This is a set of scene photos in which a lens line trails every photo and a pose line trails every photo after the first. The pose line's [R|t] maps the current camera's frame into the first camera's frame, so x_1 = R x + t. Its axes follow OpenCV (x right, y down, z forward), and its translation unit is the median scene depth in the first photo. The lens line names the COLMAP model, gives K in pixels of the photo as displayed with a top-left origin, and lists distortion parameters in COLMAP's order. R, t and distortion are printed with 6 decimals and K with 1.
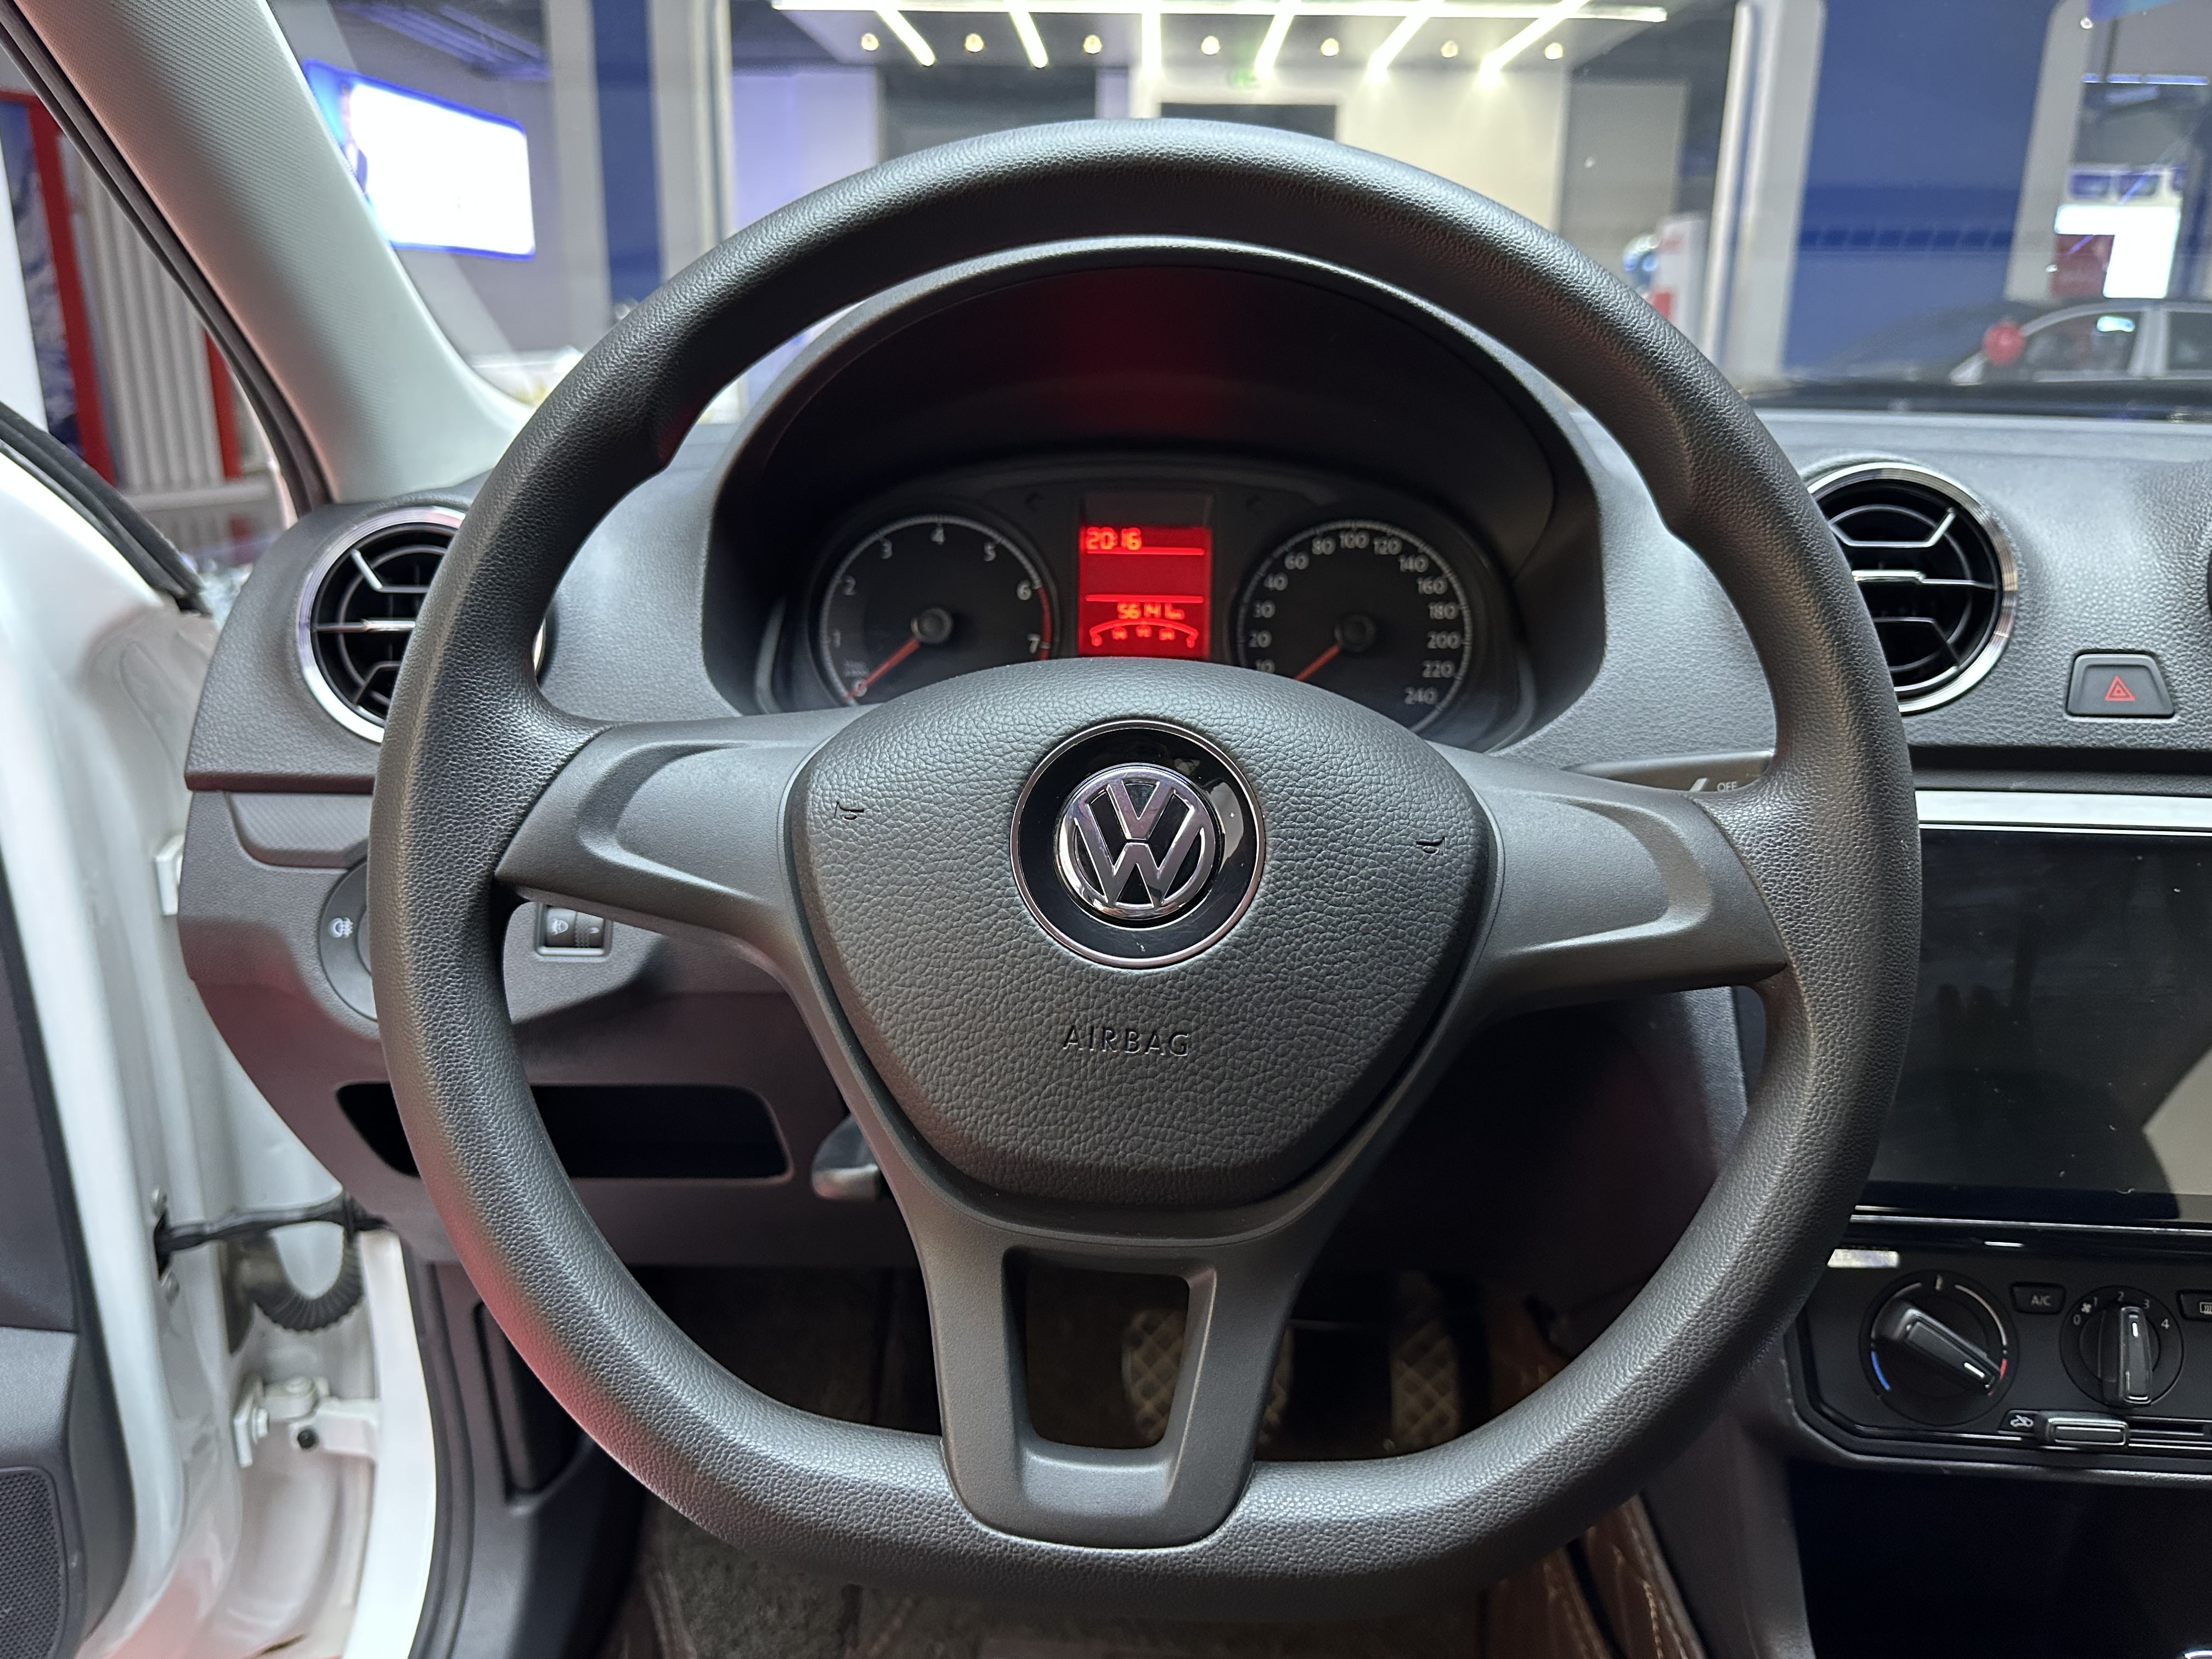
lens RADIAL K [[1645.9, 0, 1102.6], [0, 1645.9, 839.4], [0, 0, 1]] dist [0.023198, -0.065751]
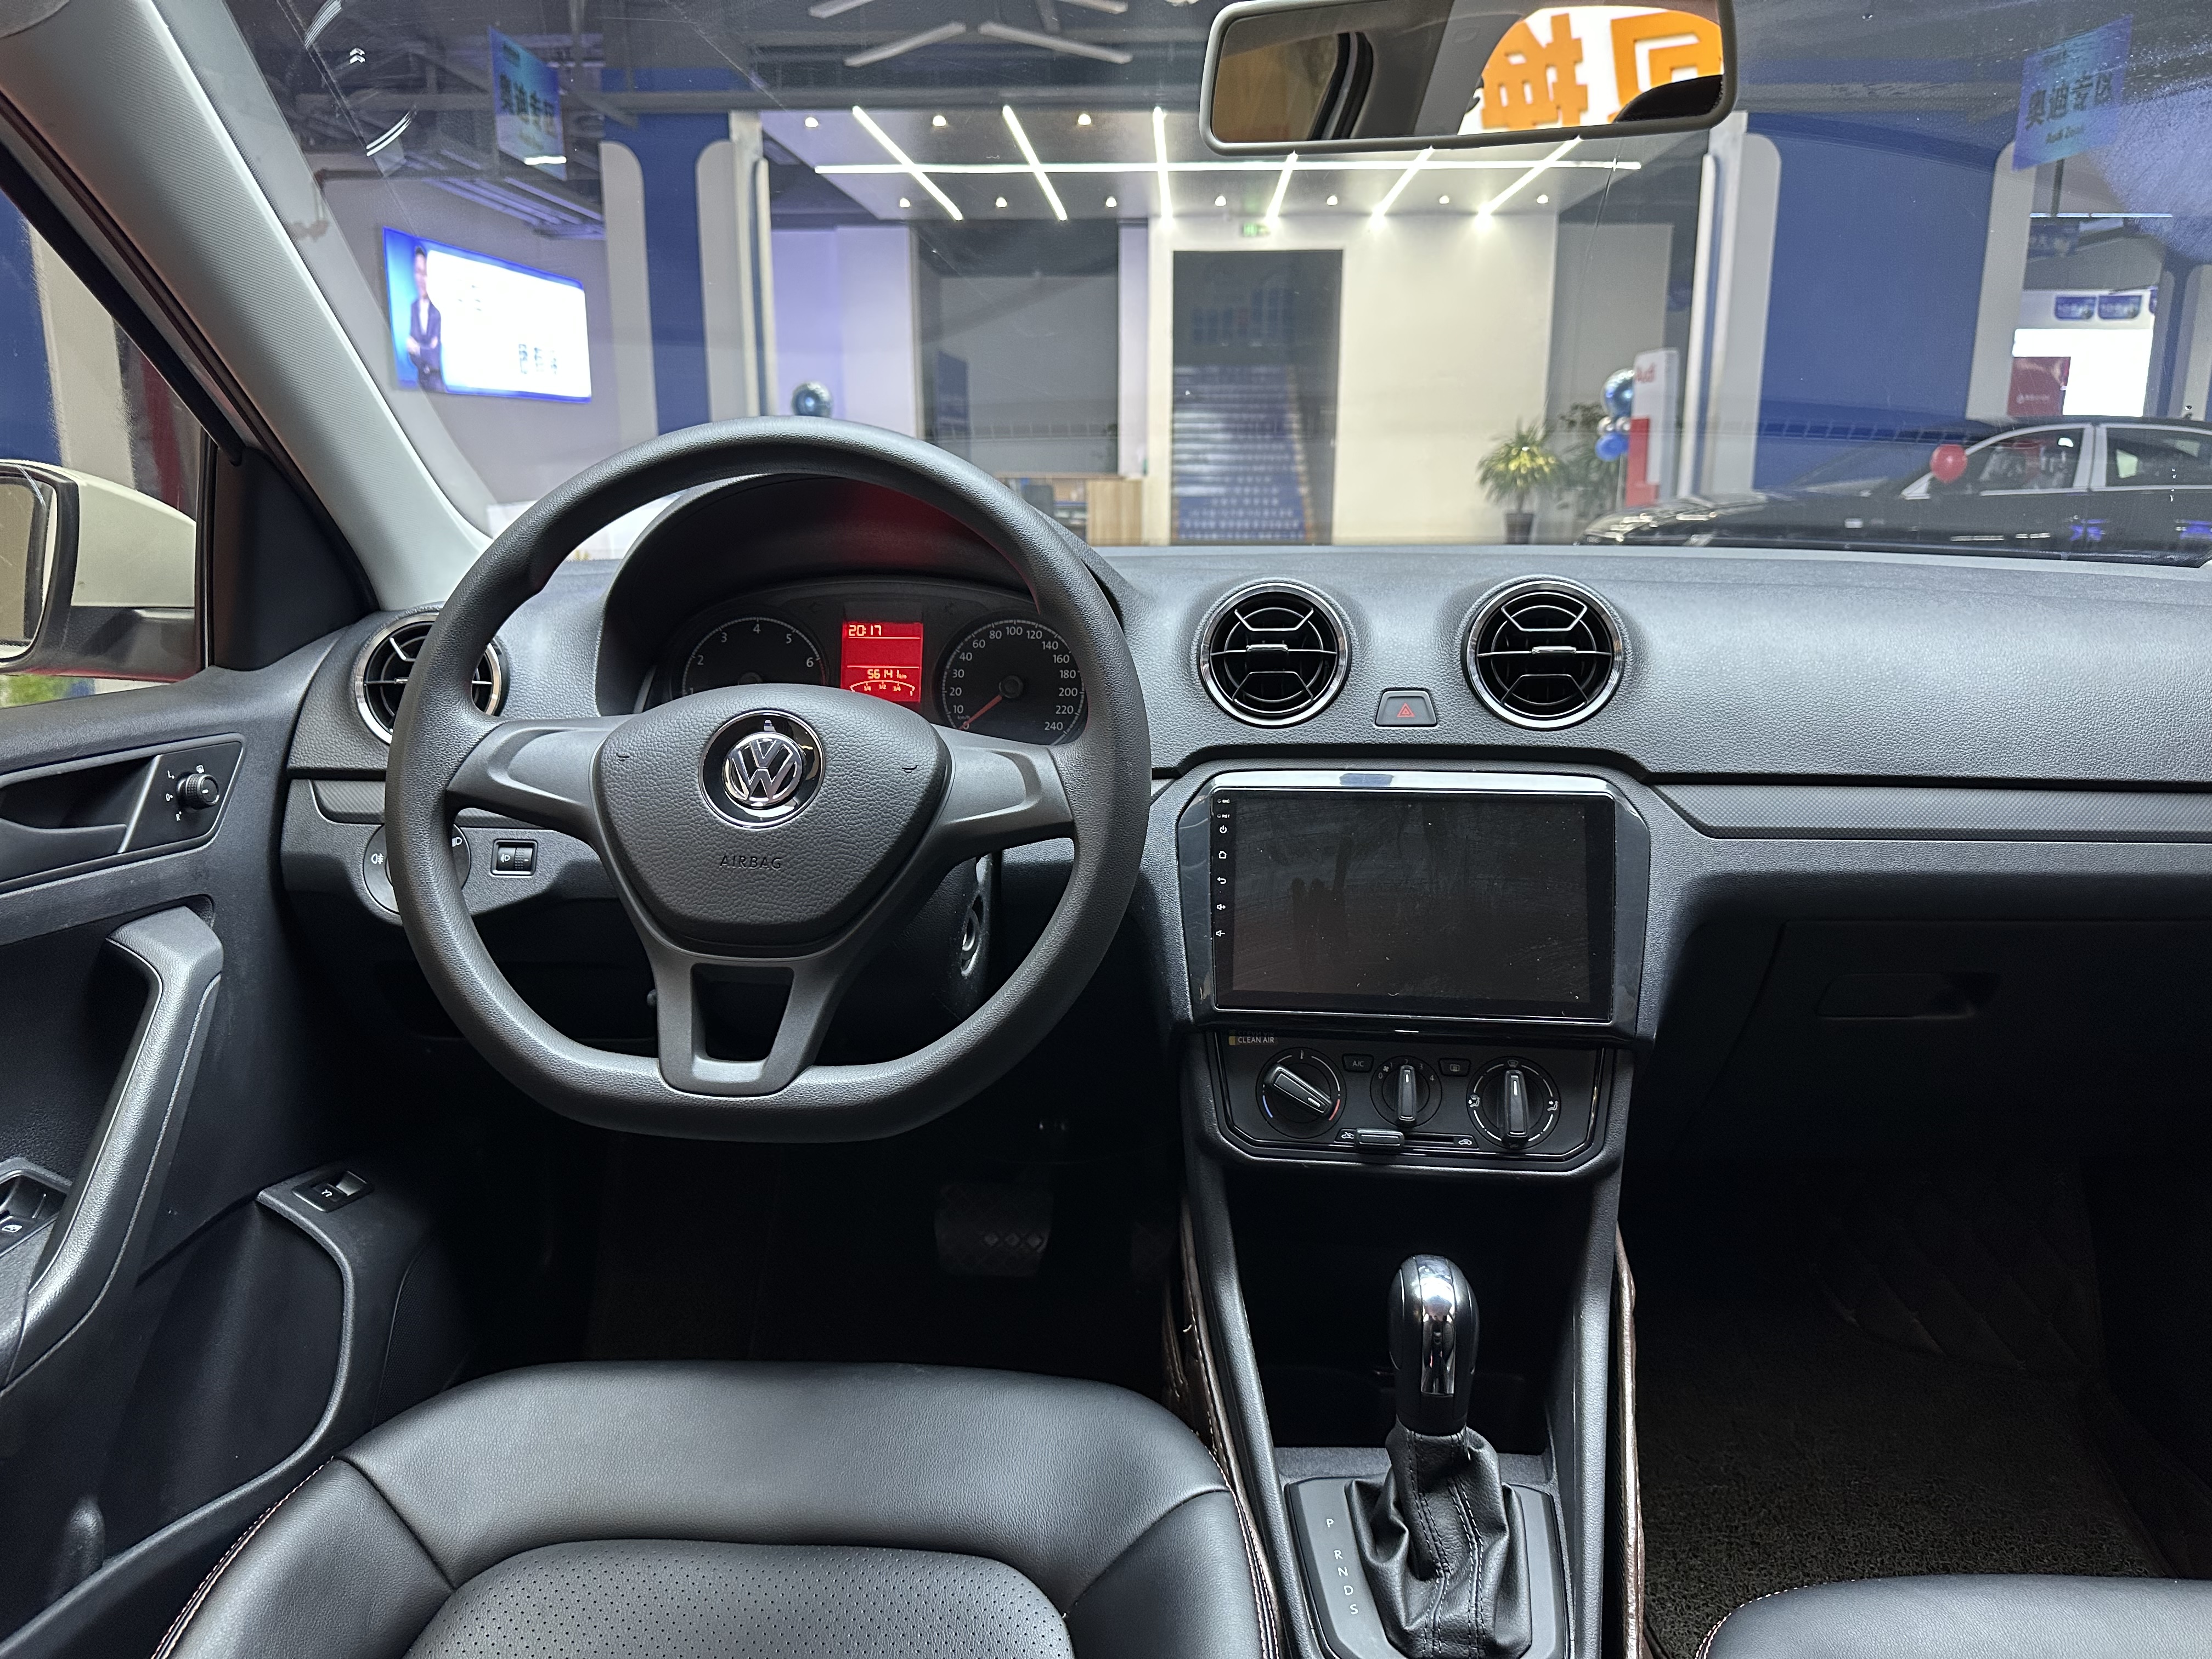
lens RADIAL K [[1581.8, 0, 1122.5], [0, 1581.8, 827.8], [0, 0, 1]] dist [0.021931, -0.028563]
pose [[0.999948, -0.004791, -0.008968, 0.272520], [0.004167, 0.997654, -0.068331, 0.117523], [0.009274, 0.068290, 0.997622, -0.531733]]
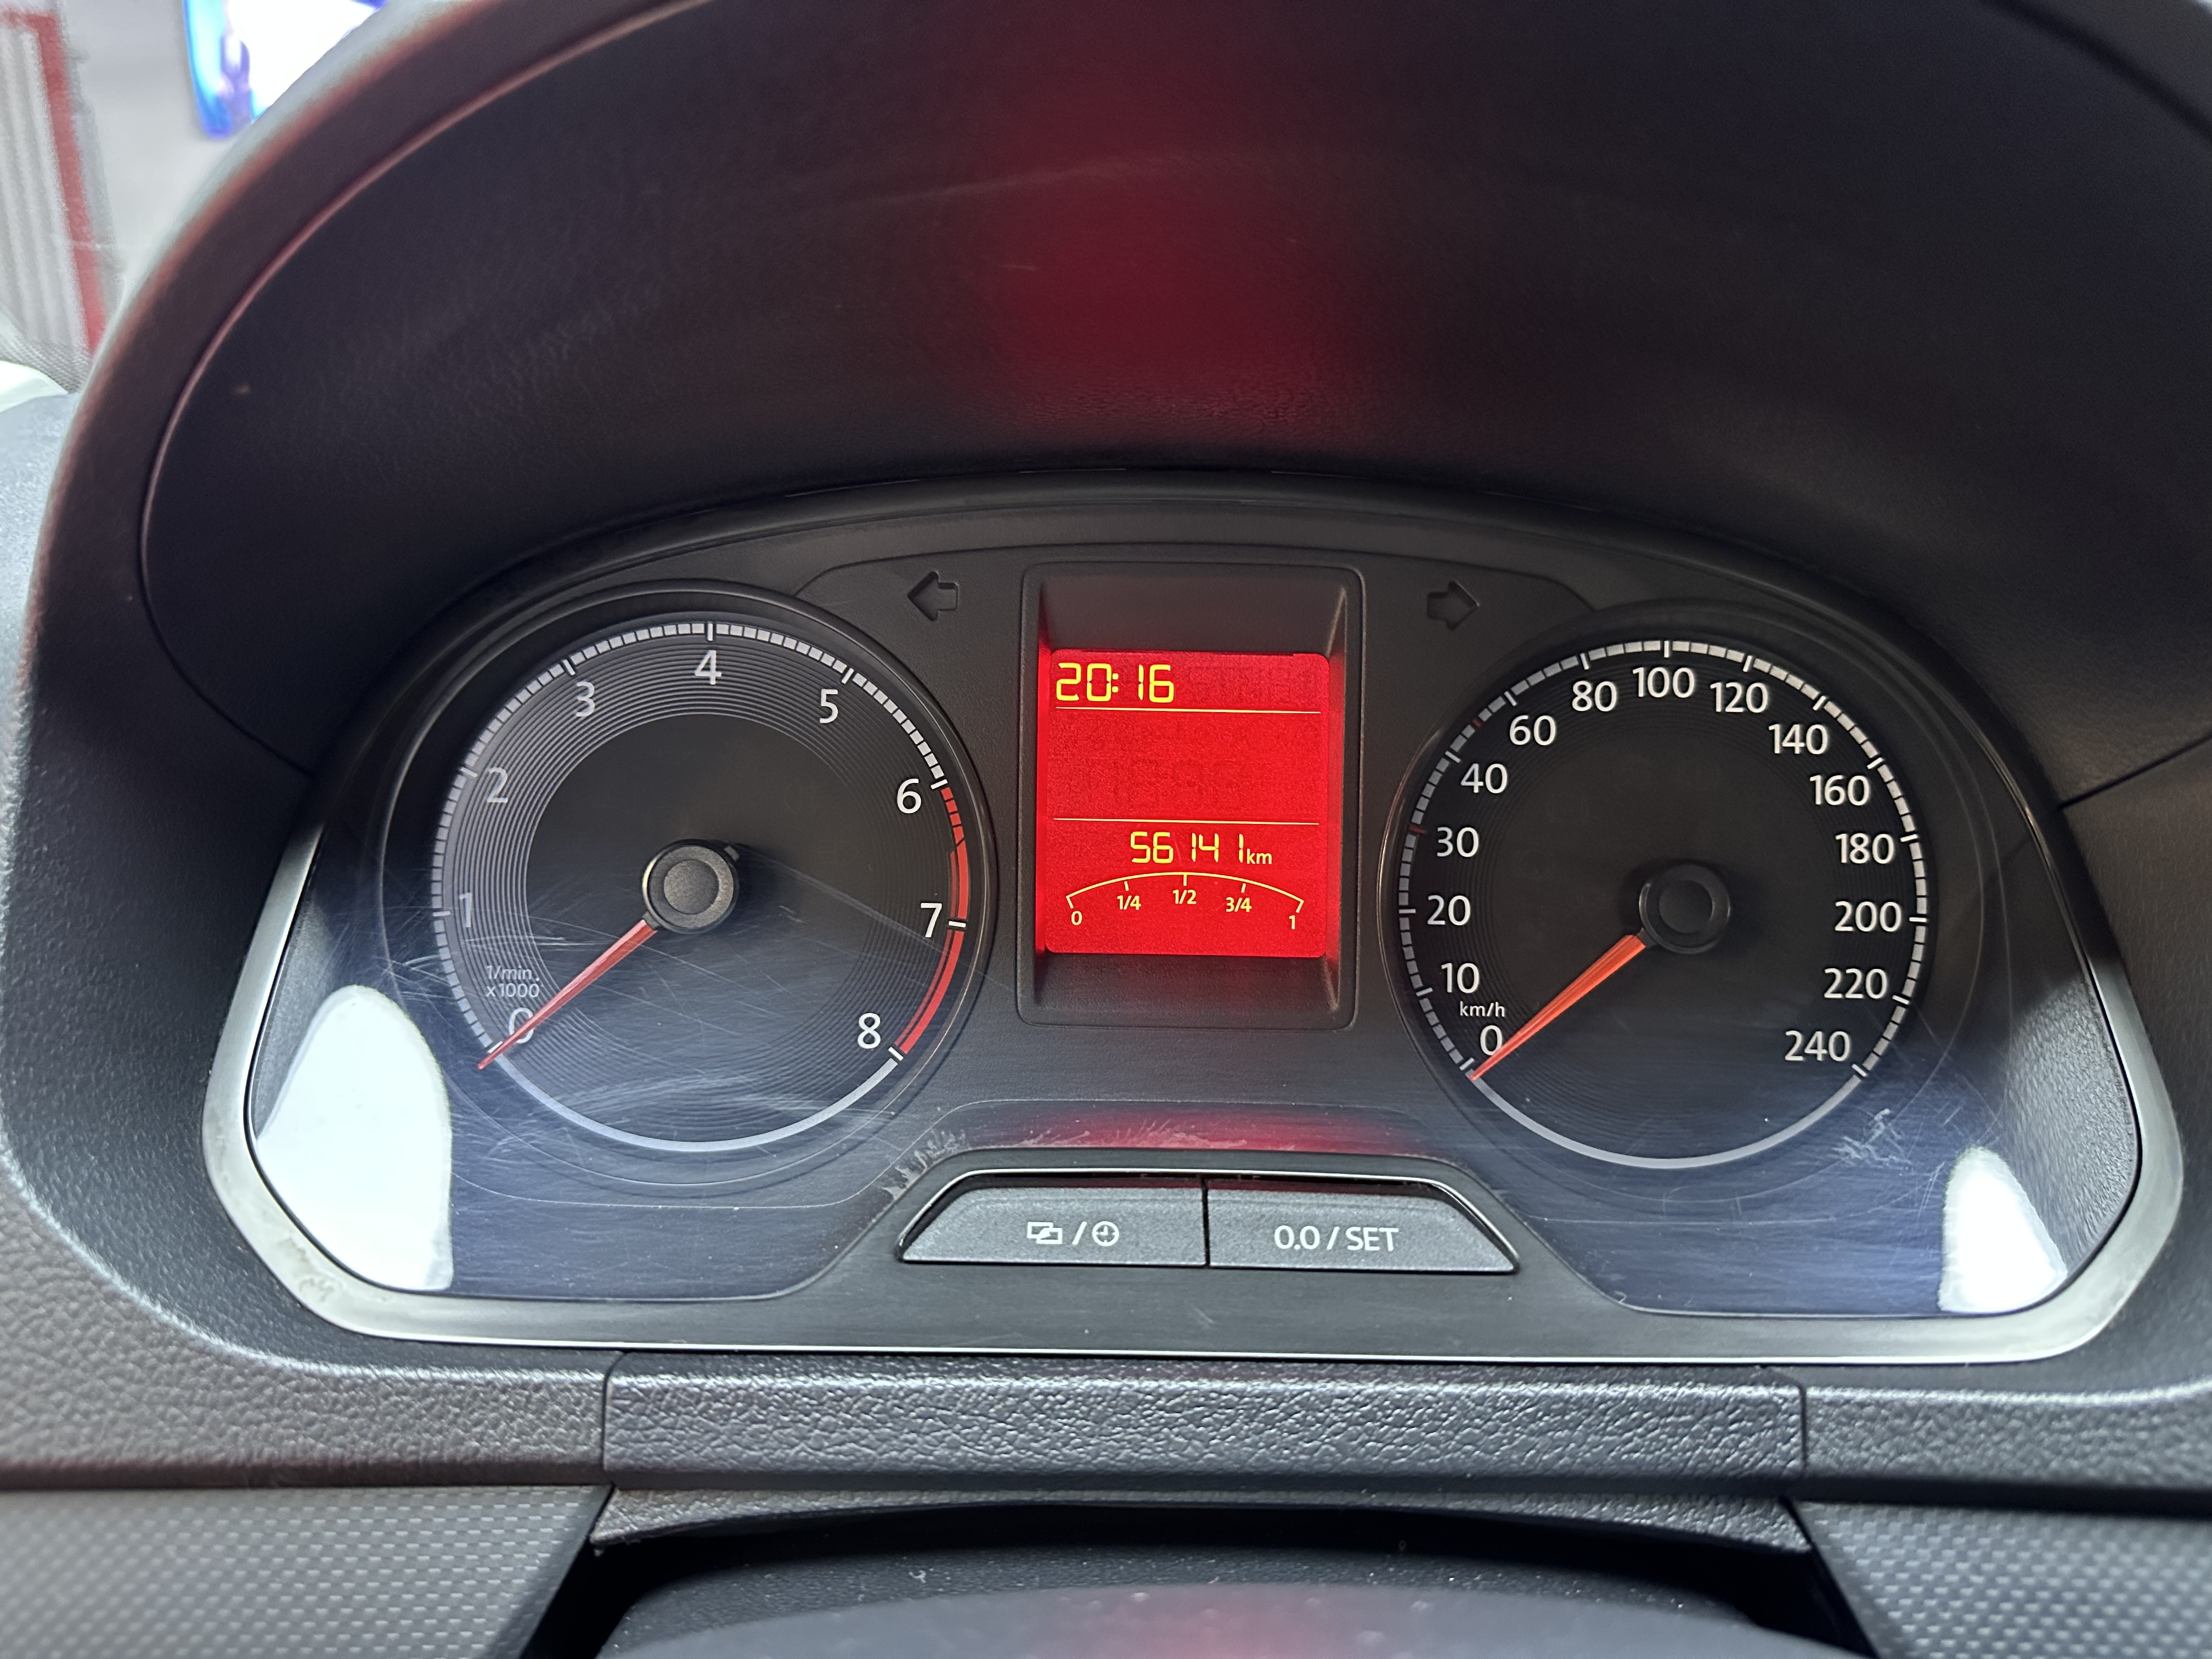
lens RADIAL K [[1581.8, 0, 1097.4], [0, 1581.8, 836.1], [0, 0, 1]] dist [0.021931, -0.028563]
pose [[0.998832, -0.003179, 0.048214, -0.018146], [0.000210, 0.998110, 0.061452, -0.167615], [-0.048318, -0.061370, 0.996945, 0.588617]]
